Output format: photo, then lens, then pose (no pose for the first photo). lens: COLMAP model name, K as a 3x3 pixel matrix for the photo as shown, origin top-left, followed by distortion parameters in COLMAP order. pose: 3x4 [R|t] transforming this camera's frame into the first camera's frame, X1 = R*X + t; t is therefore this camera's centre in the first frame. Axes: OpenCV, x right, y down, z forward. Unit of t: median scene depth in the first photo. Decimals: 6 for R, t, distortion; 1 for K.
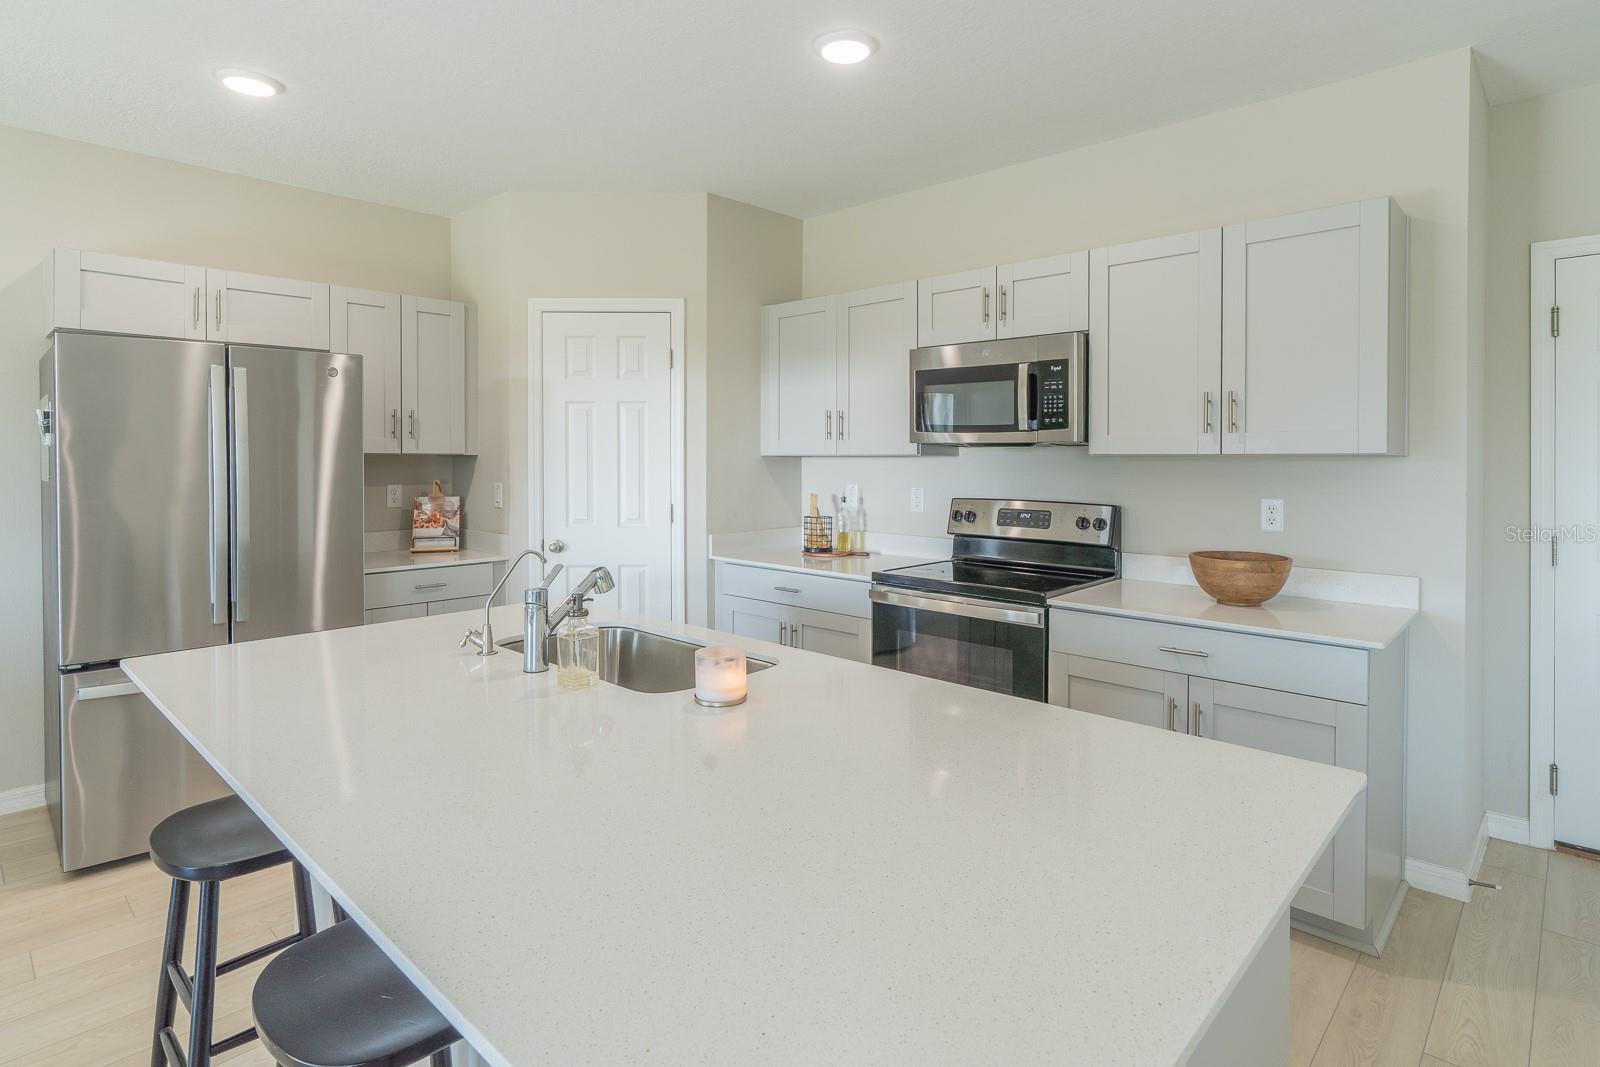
lens RADIAL K [[841.8, 0, 795.2], [0, 841.8, 468.5], [0, 0, 1]] dist [-0.000392, 0.000374]
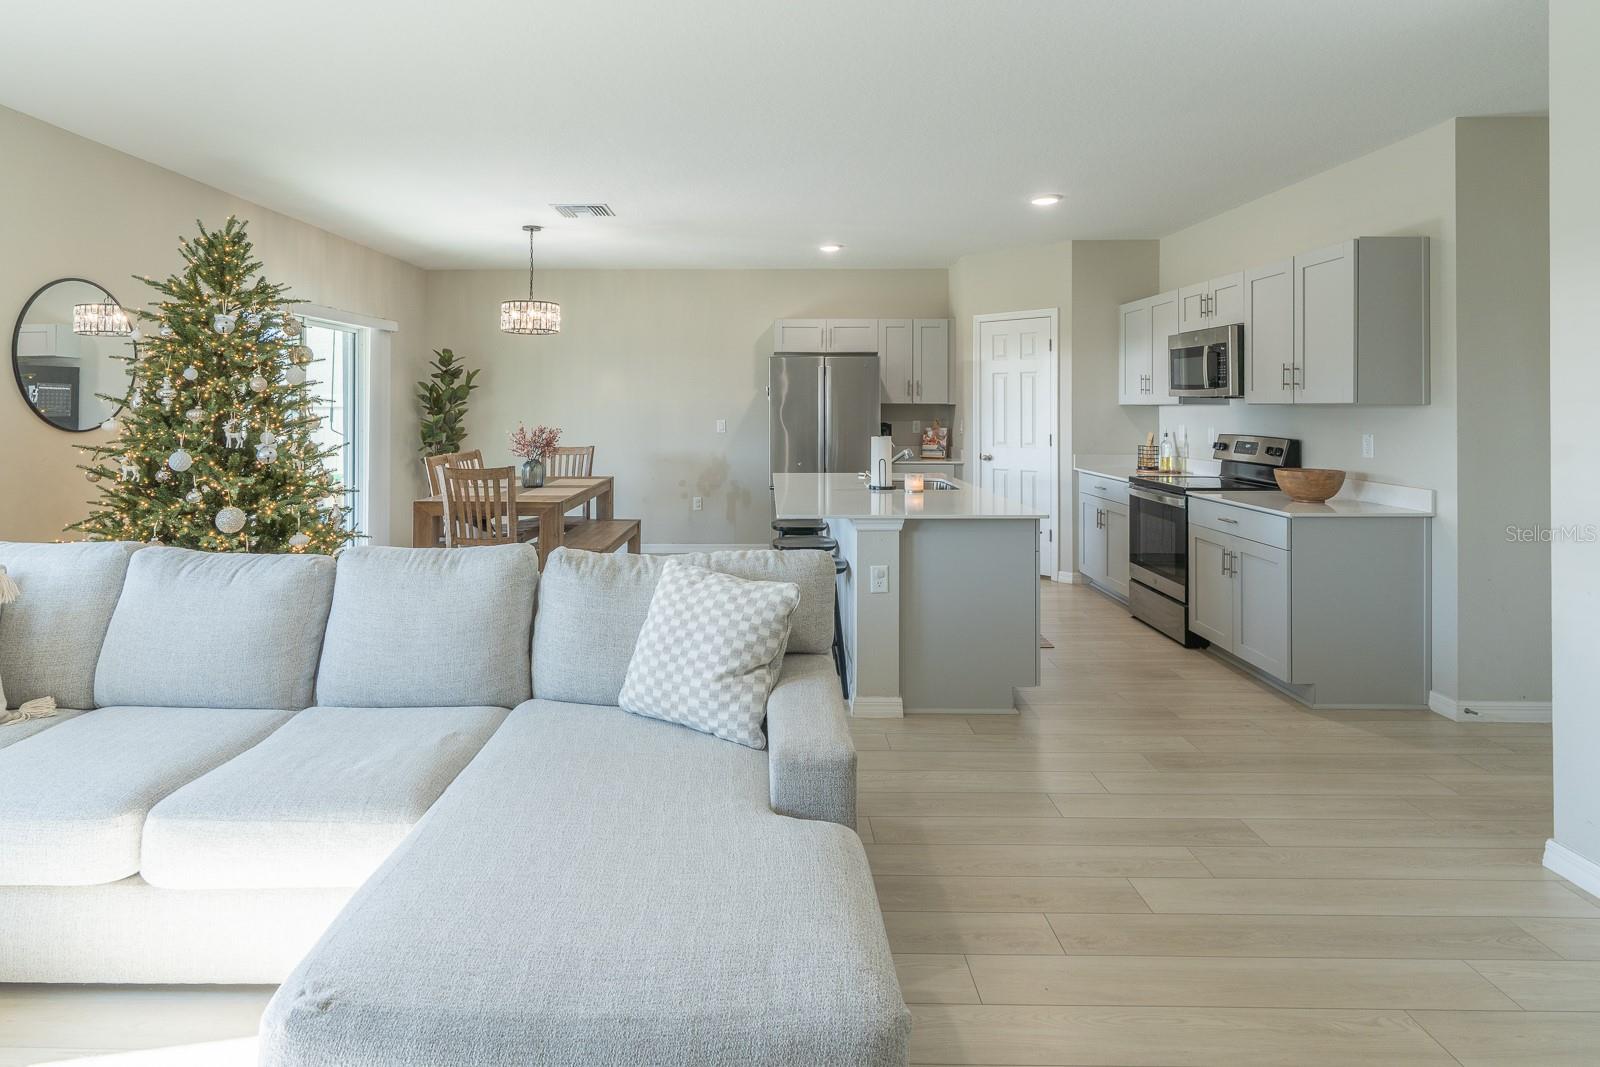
lens RADIAL K [[863.2, 0, 730.2], [0, 863.2, 397.4], [0, 0, 1]] dist [-0.003242, 0.000883]
pose [[0.660034, -0.006683, -0.751206, 0.700460], [-0.011163, 0.999763, -0.018702, 0.008698], [0.751152, 0.020730, 0.659803, -0.566551]]
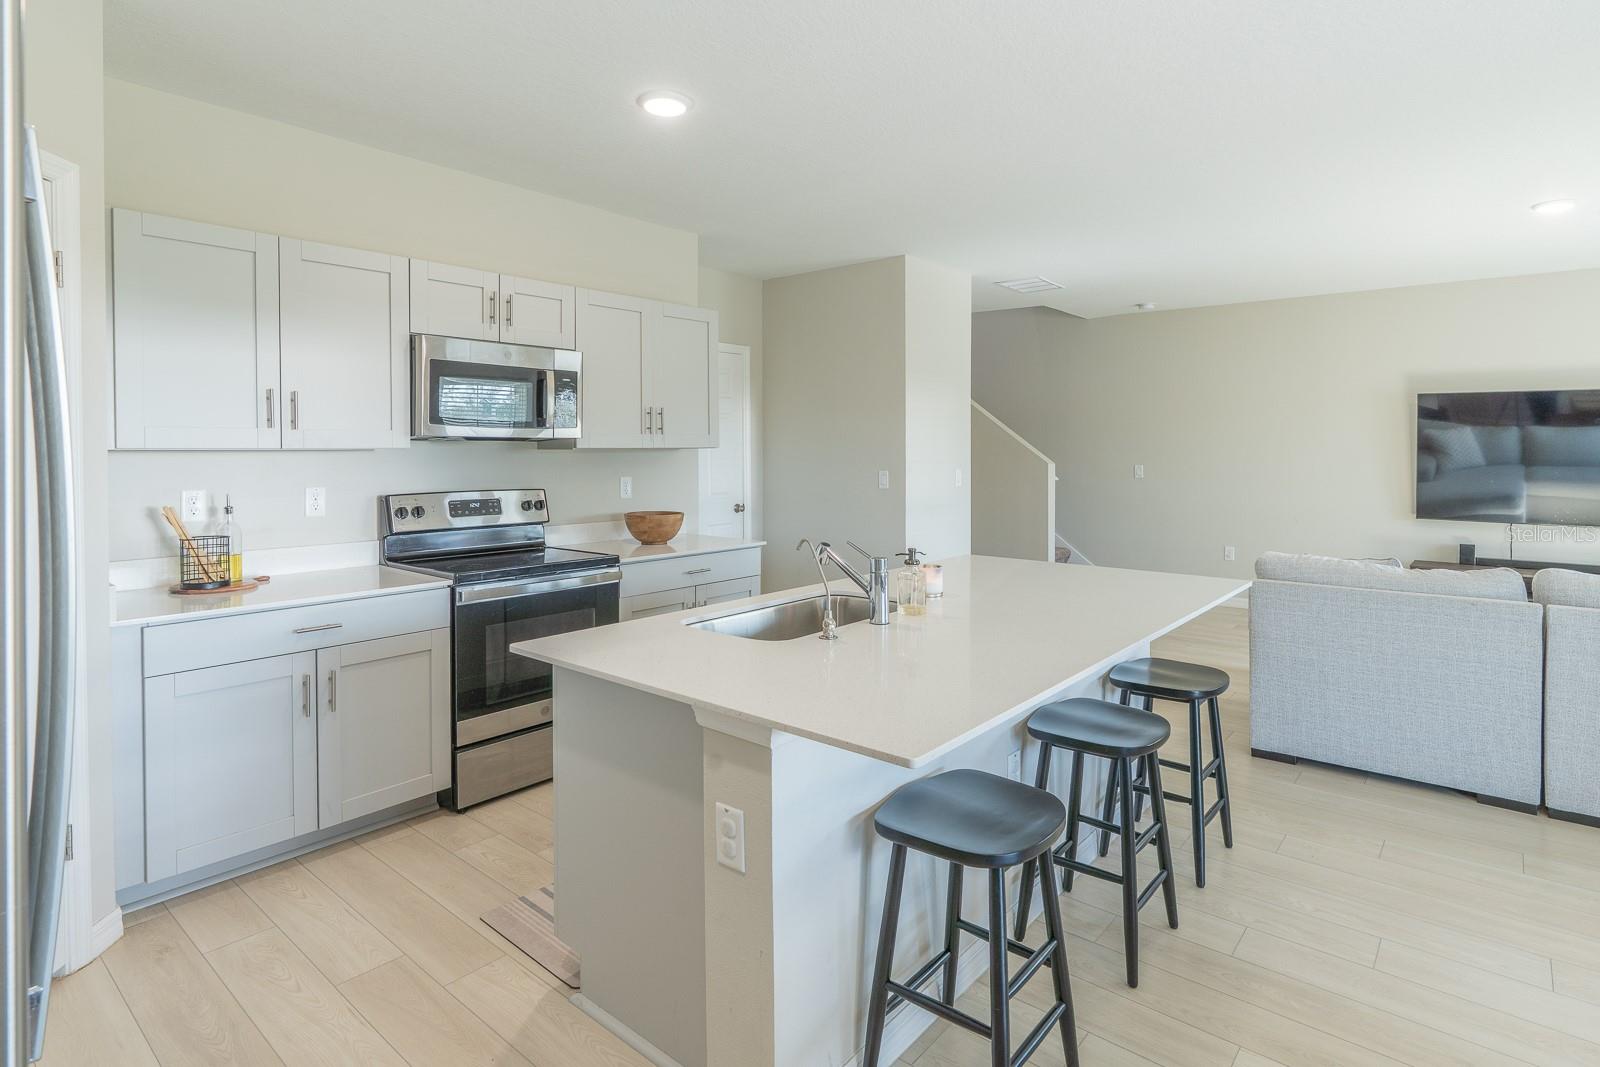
lens RADIAL K [[832.4, 0, 805.8], [0, 832.4, 470.5], [0, 0, 1]] dist [-0.004668, 0.000782]
pose [[-0.067619, -0.028043, 0.997317, -0.716553], [0.015176, 0.999460, 0.029132, -0.011124], [-0.997596, 0.017105, -0.067157, 0.568682]]
